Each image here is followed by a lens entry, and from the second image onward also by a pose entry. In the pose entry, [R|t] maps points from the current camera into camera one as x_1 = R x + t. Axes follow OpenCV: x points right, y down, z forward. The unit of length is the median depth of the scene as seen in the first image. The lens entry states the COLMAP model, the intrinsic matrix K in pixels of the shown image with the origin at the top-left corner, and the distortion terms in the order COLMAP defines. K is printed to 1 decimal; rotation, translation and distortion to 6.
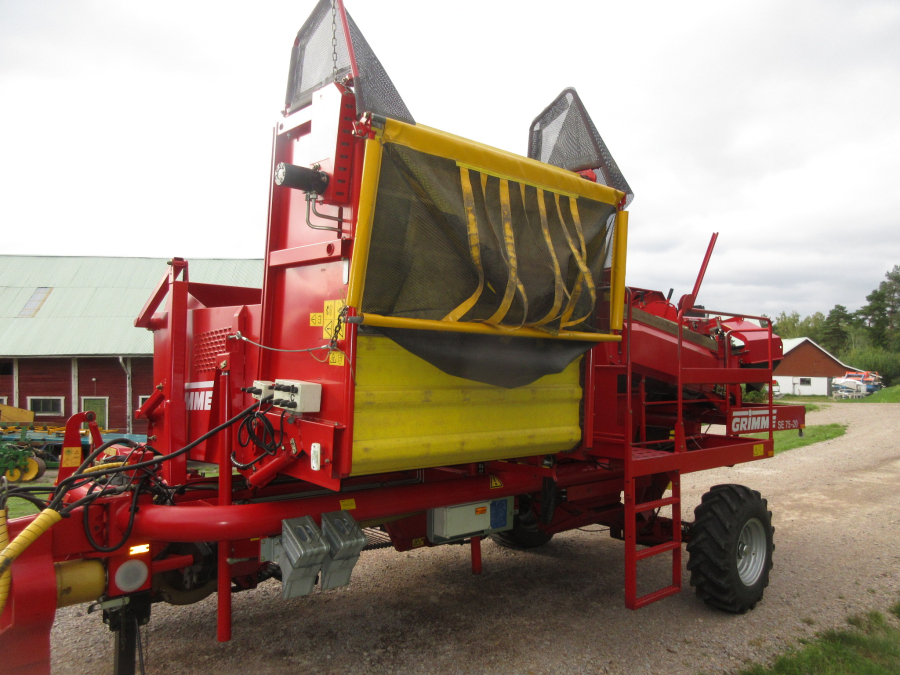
lens RADIAL K [[667.9, 0, 448.4], [0, 667.9, 329.1], [0, 0, 1]] dist [0.015604, 0.003963]
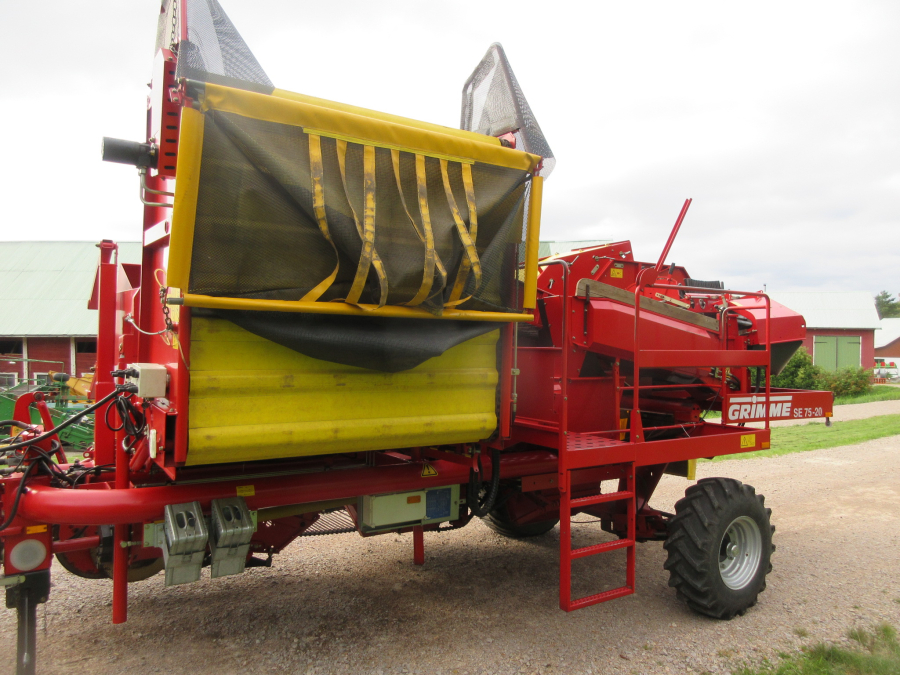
lens RADIAL K [[667.9, 0, 448.4], [0, 667.9, 329.1], [0, 0, 1]] dist [0.015604, 0.003963]
pose [[0.990075, -0.003629, -0.140496, 0.276878], [0.007870, 0.999530, 0.029638, 0.001088], [0.140322, -0.030449, 0.989638, 0.085648]]
